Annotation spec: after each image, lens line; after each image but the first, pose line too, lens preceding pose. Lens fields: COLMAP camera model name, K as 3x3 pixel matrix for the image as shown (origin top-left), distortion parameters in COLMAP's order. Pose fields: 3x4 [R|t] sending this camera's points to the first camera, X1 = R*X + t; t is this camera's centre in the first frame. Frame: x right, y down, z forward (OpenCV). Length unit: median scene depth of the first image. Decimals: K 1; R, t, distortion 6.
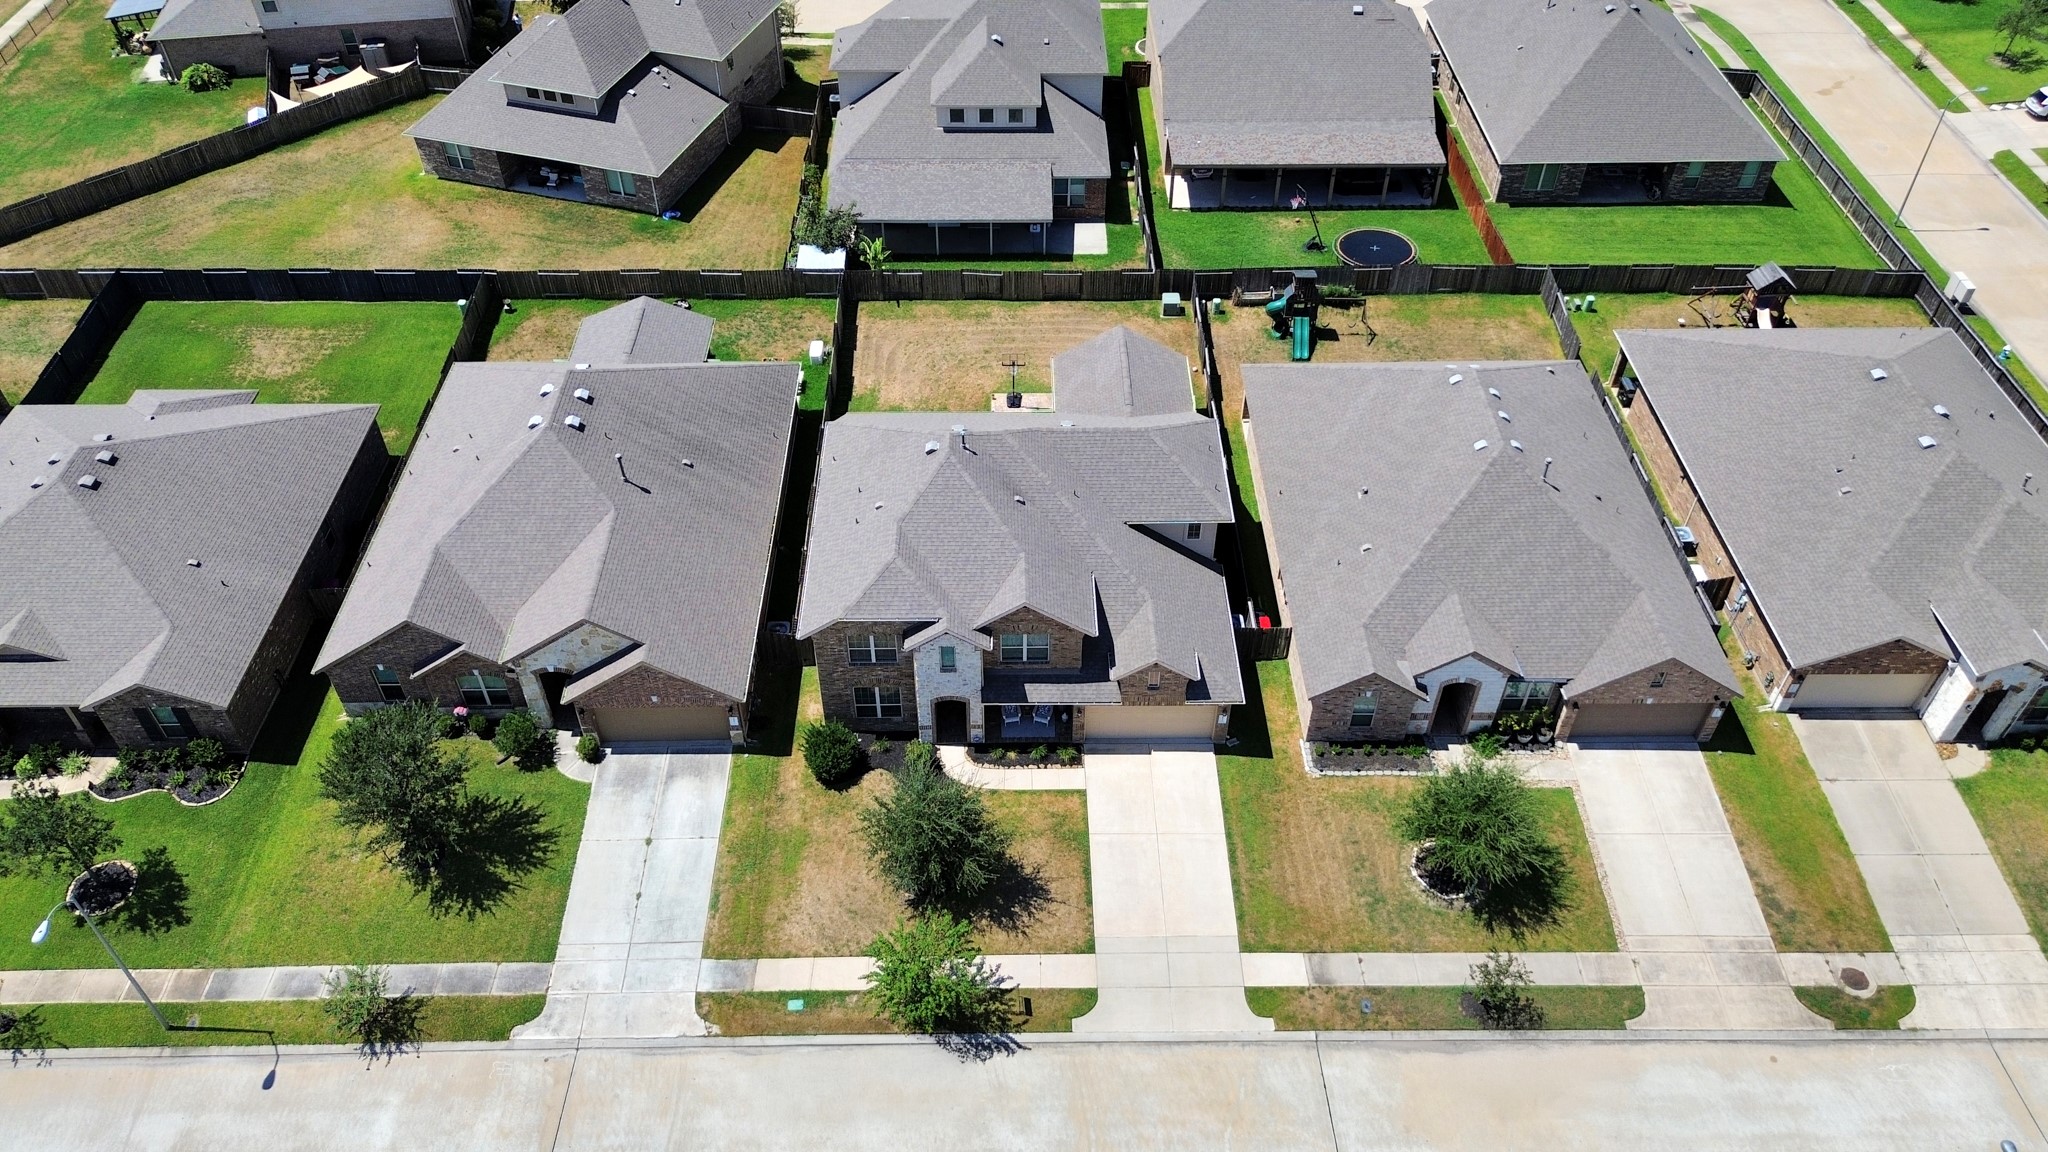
lens RADIAL K [[1465.3, 0, 1023.1], [0, 1465.3, 584.8], [0, 0, 1]] dist [0.052987, -0.038654]
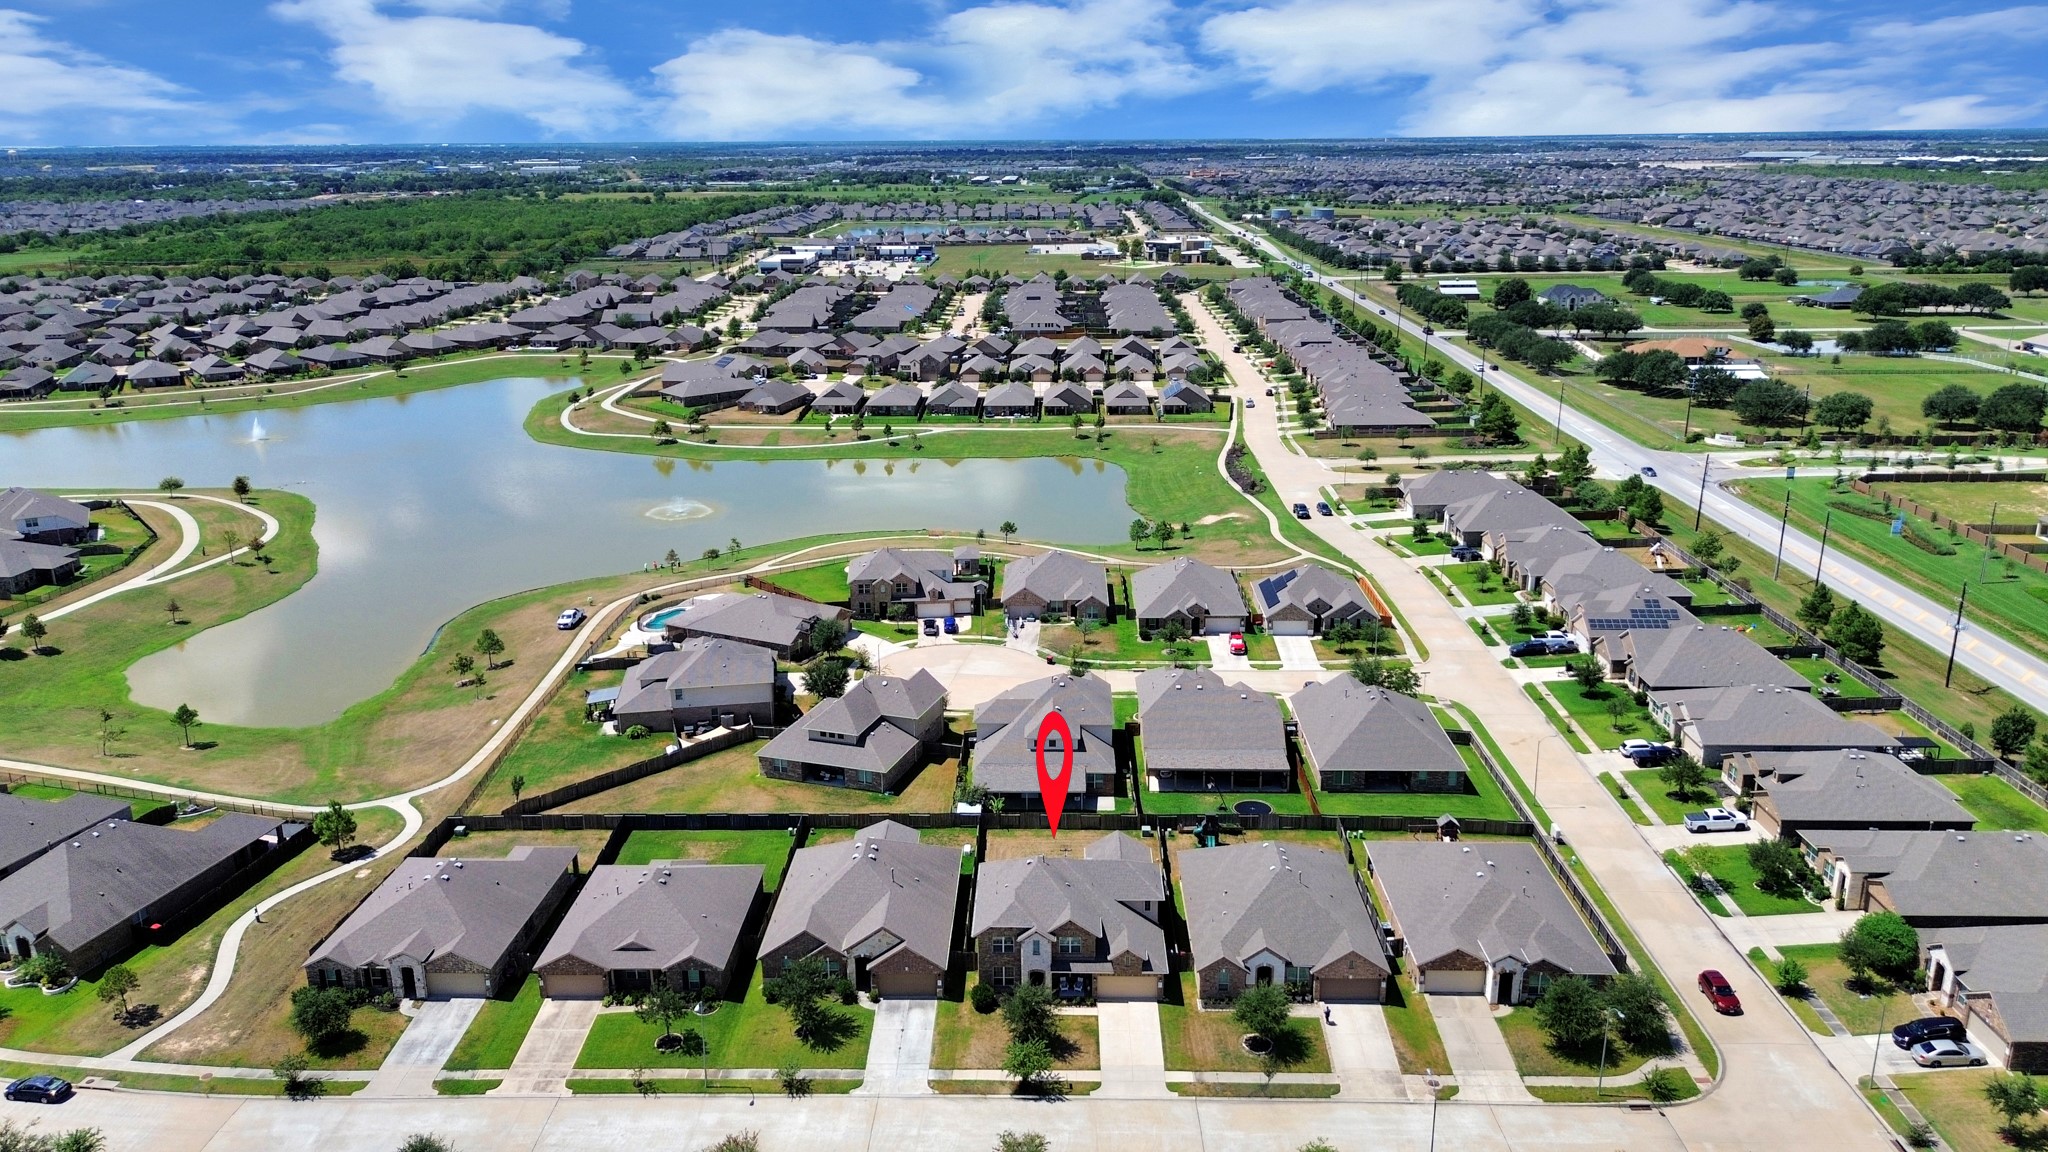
lens RADIAL K [[1465.3, 0, 1020.7], [0, 1465.3, 560.0], [0, 0, 1]] dist [0.052987, -0.038654]
pose [[0.999230, -0.001676, -0.039187, 0.014693], [-0.016724, 0.885514, -0.464311, 0.559961], [0.035479, 0.464609, 0.884805, -1.271636]]
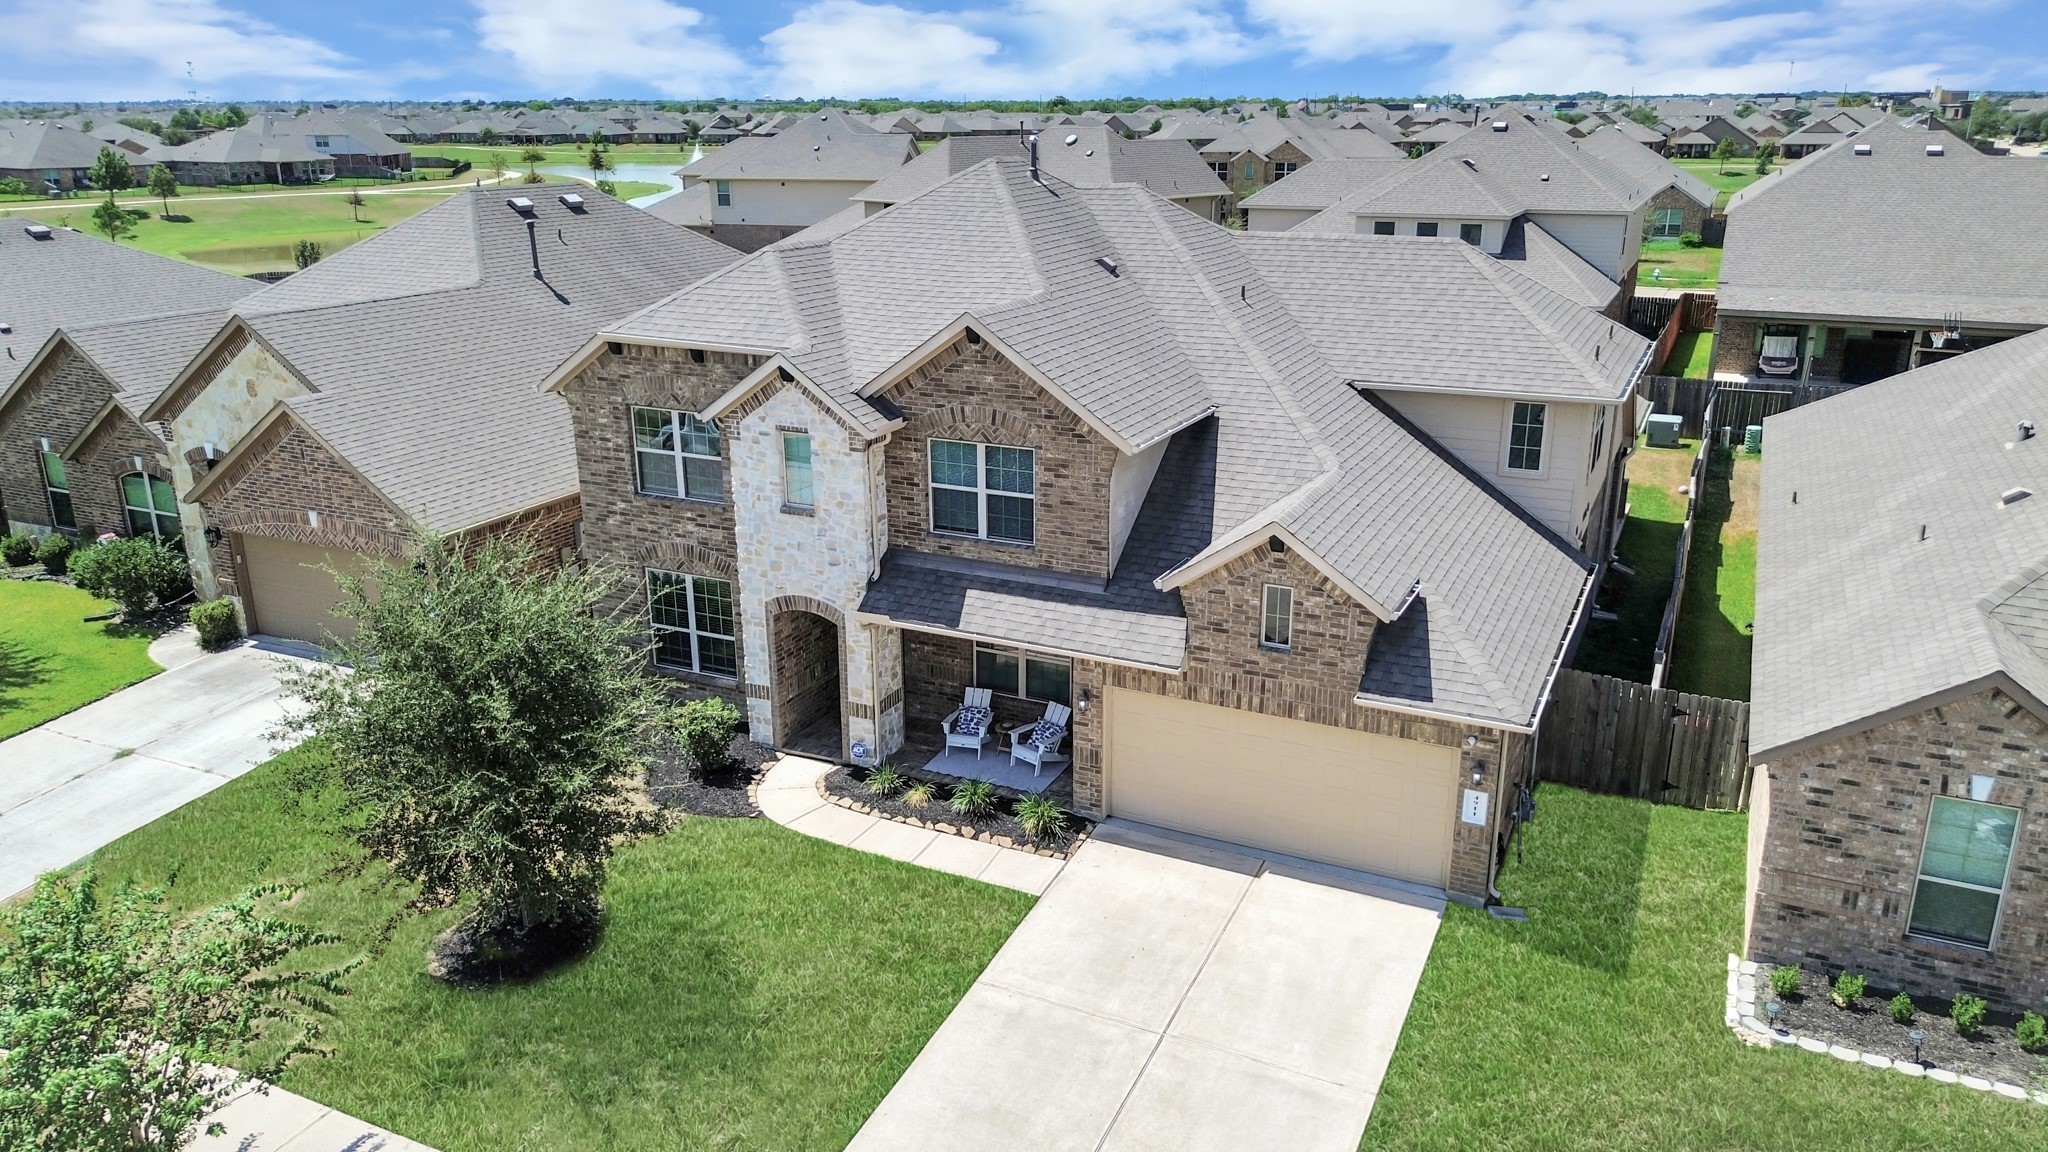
lens RADIAL K [[1465.3, 0, 1023.3], [0, 1465.3, 572.4], [0, 0, 1]] dist [0.052987, -0.038654]
pose [[0.893194, 0.130921, -0.430191, 0.183273], [-0.307416, 0.875981, -0.371689, 0.203907], [0.328178, 0.464237, 0.822668, 0.660217]]
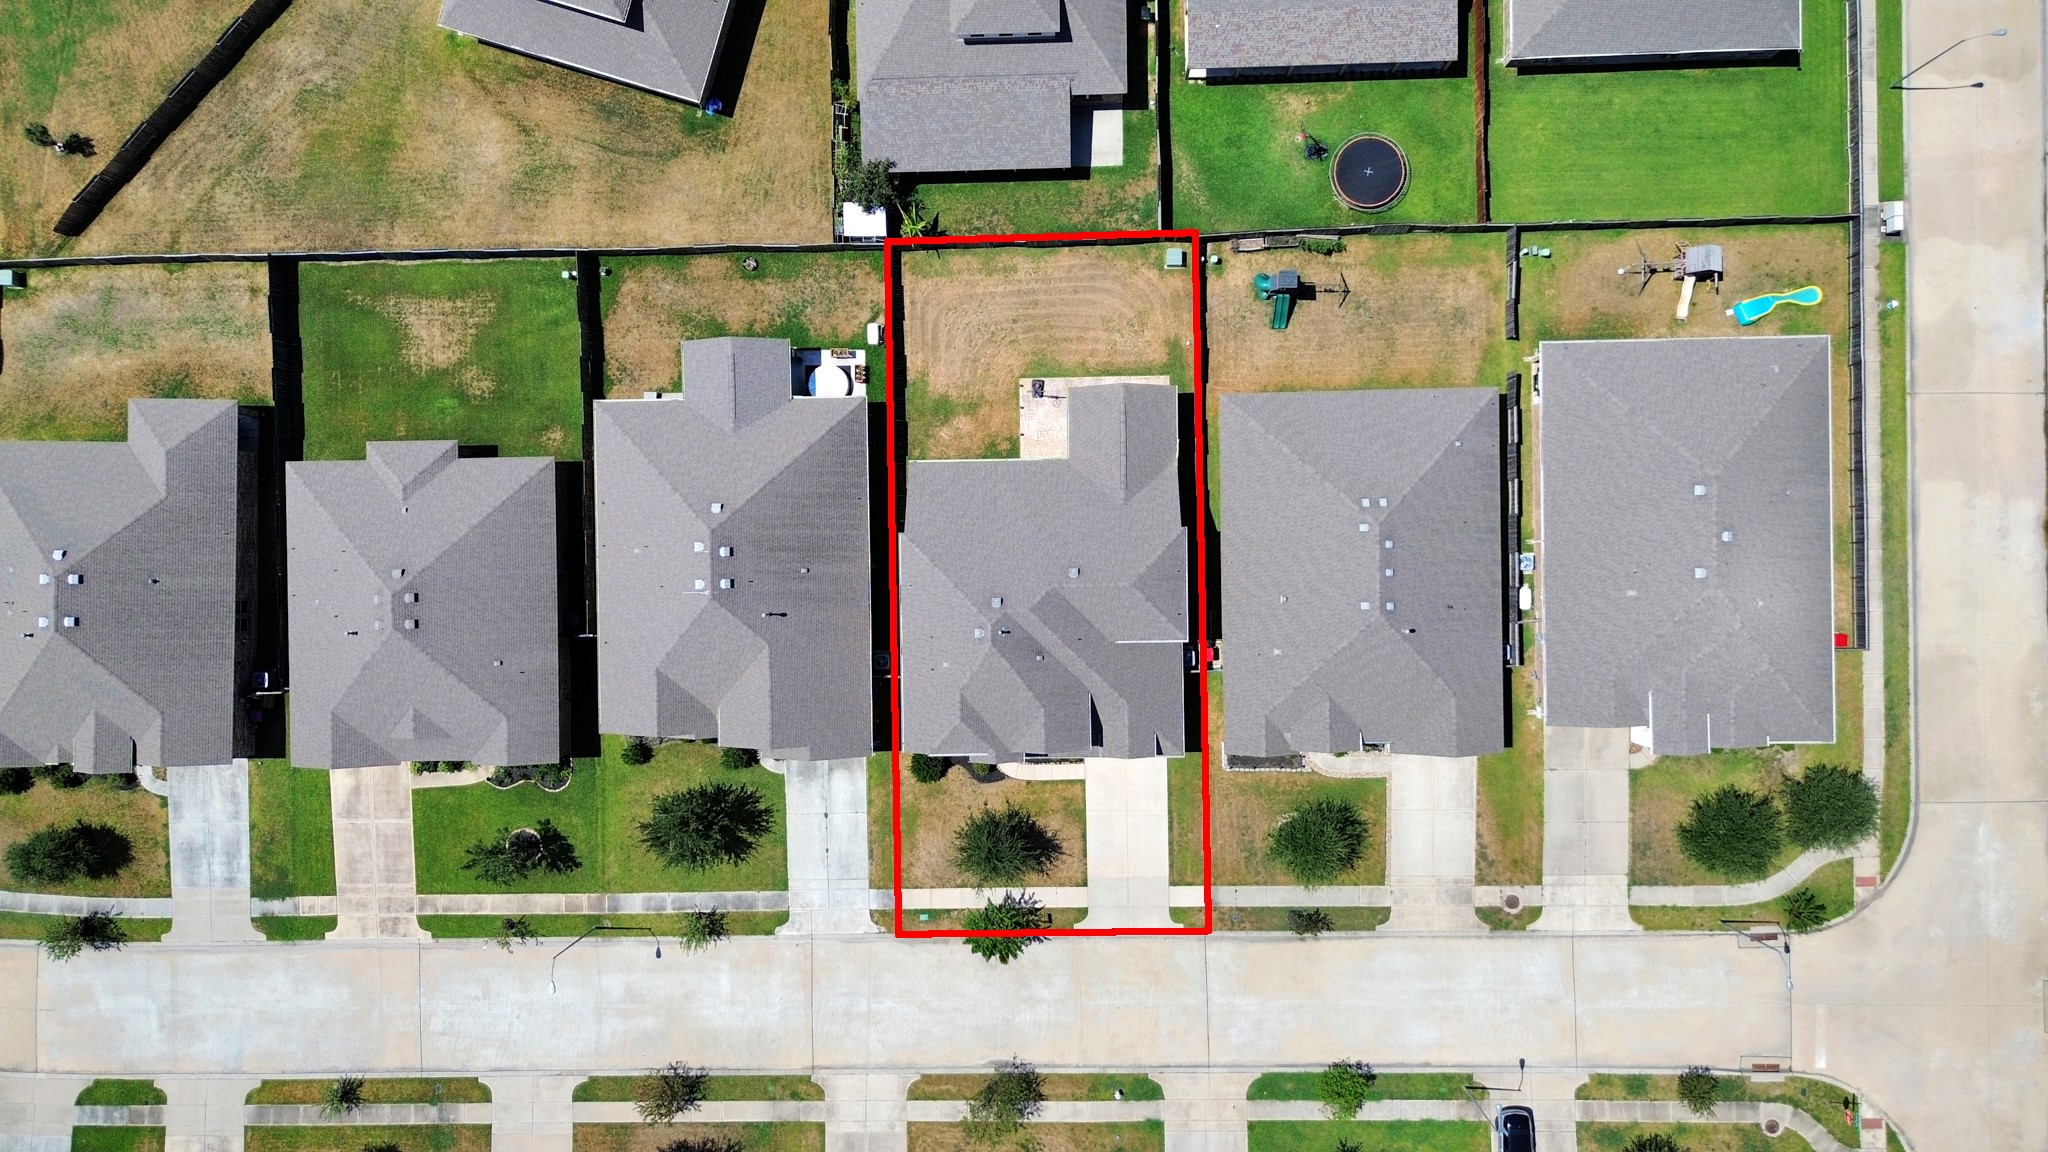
lens RADIAL K [[1465.3, 0, 1022.8], [0, 1465.3, 588.0], [0, 0, 1]] dist [0.052987, -0.038654]
pose [[0.999100, -0.002720, -0.042319, 0.042778], [0.032557, 0.688650, 0.724363, -1.179356], [0.027173, -0.725089, 0.688119, 0.032869]]
